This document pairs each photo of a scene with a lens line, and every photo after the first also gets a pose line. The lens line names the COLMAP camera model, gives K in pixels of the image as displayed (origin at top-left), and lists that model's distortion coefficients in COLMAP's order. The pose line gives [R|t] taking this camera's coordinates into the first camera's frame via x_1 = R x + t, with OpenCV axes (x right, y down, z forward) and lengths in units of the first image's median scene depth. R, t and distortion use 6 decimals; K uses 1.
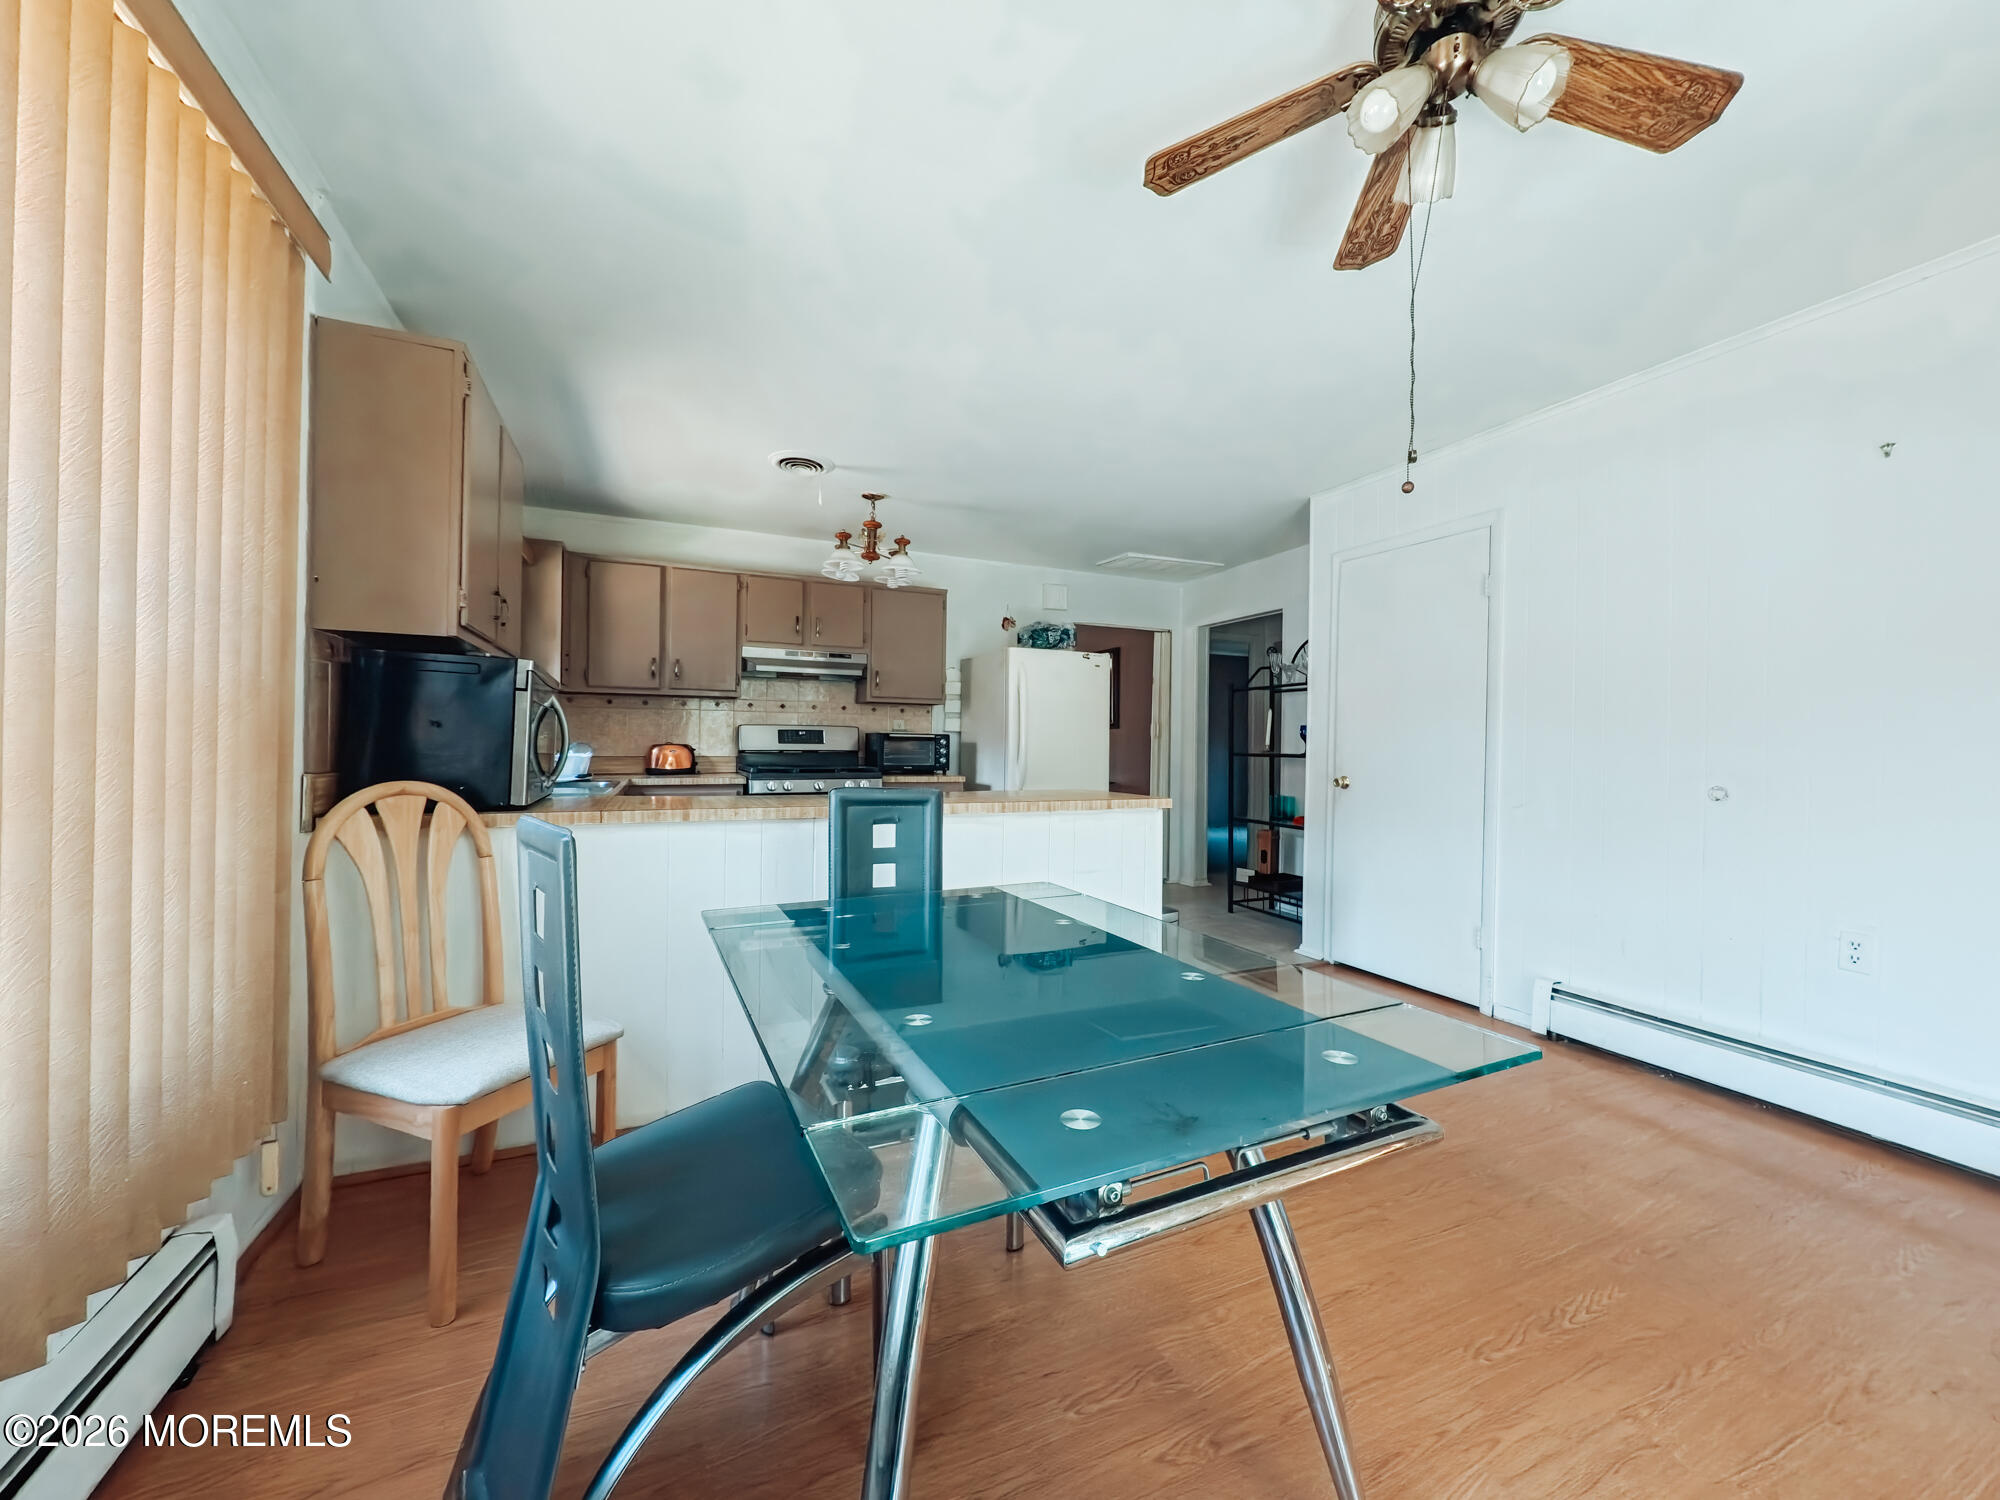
lens RADIAL K [[767.7, 0, 1007.4], [0, 767.7, 743.5], [0, 0, 1]] dist [-0.000087, -0.000409]
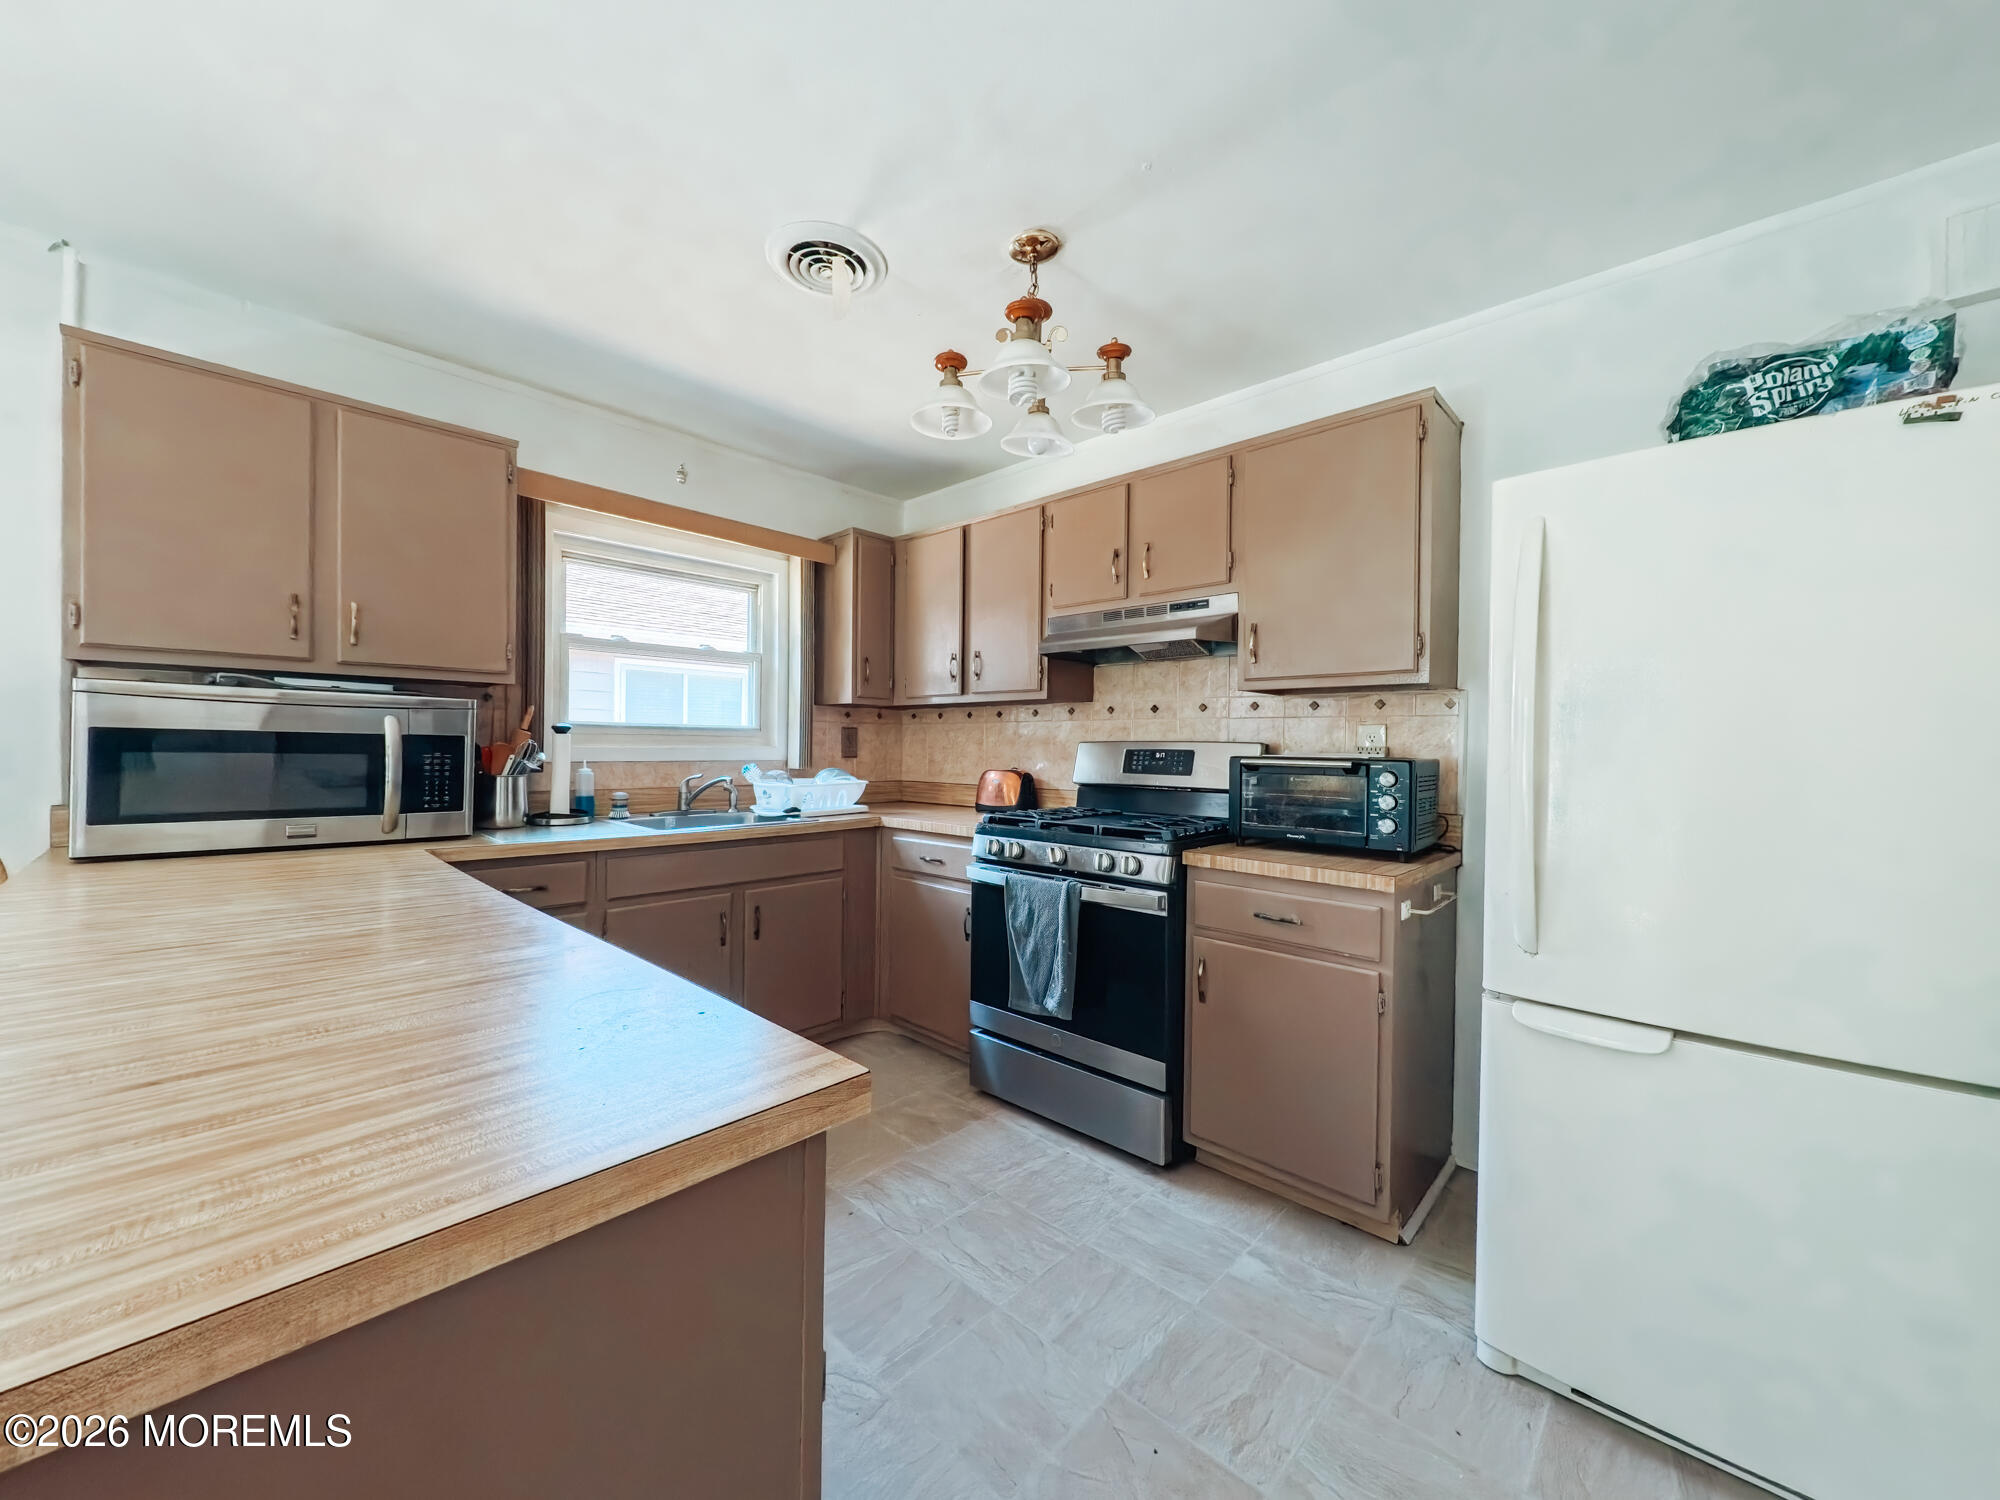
lens RADIAL K [[767.7, 0, 1002.7], [0, 767.7, 751.8], [0, 0, 1]] dist [-0.000087, -0.000409]
pose [[0.385031, -0.001245, -0.922903, 0.208532], [-0.004854, 0.999983, -0.003374, -0.013946], [0.922891, 0.005779, 0.385018, 0.686301]]
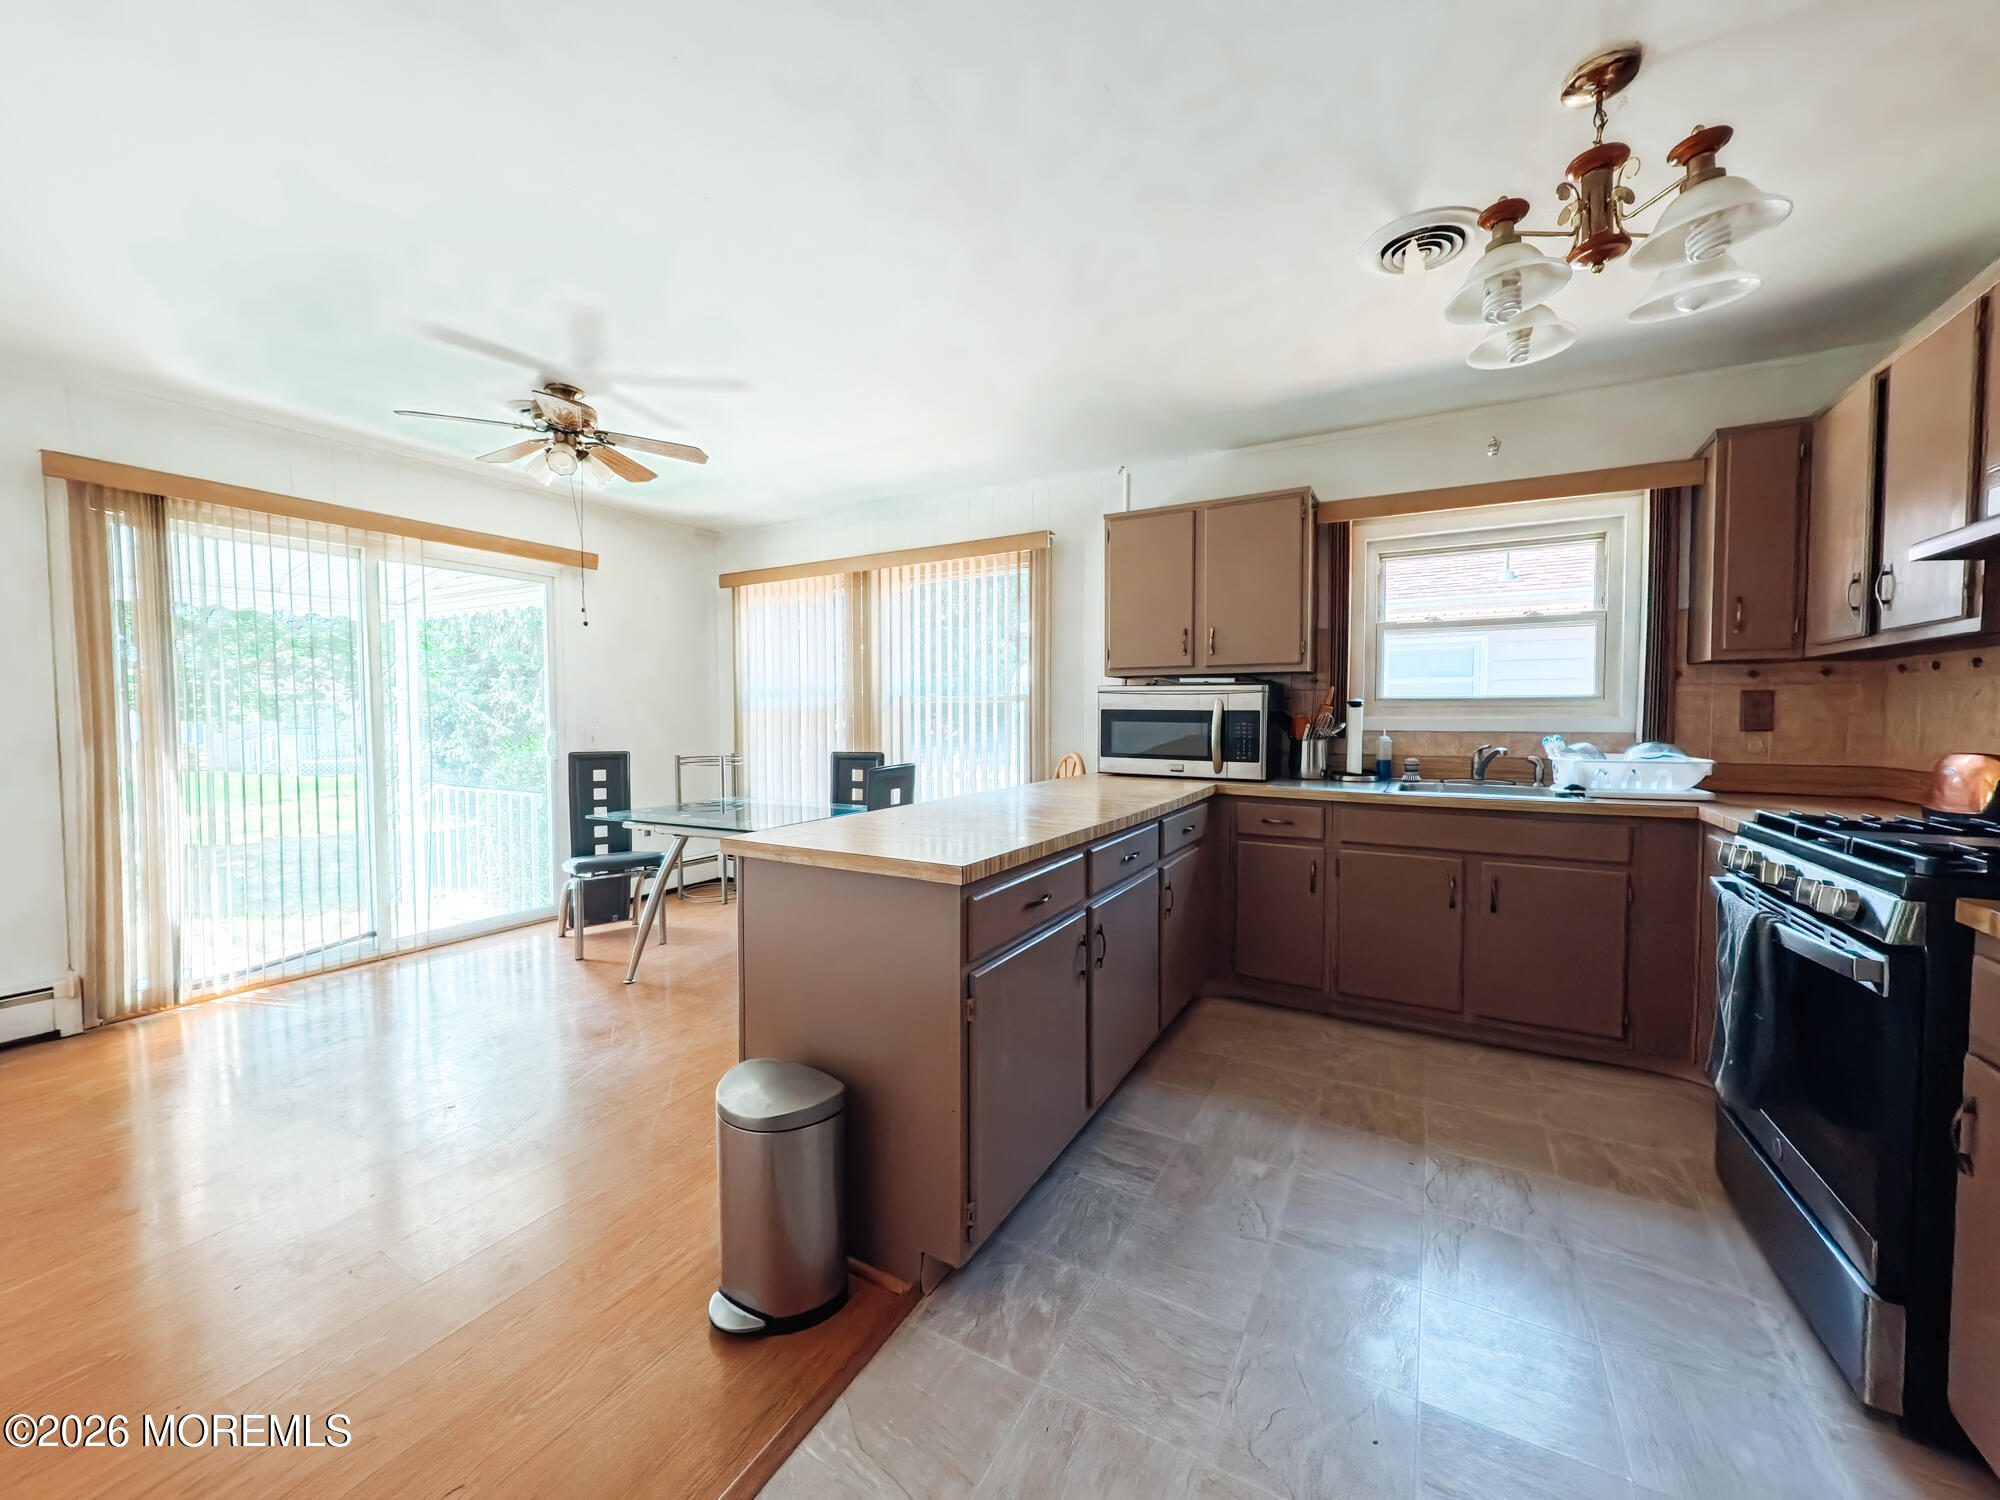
lens RADIAL K [[767.7, 0, 1003.9], [0, 767.7, 746.5], [0, 0, 1]] dist [-0.000087, -0.000409]
pose [[-0.801413, 0.014732, -0.597930, 0.232617], [-0.008013, 0.999342, 0.035363, -0.014143], [0.598058, 0.033132, -0.800768, 0.964147]]
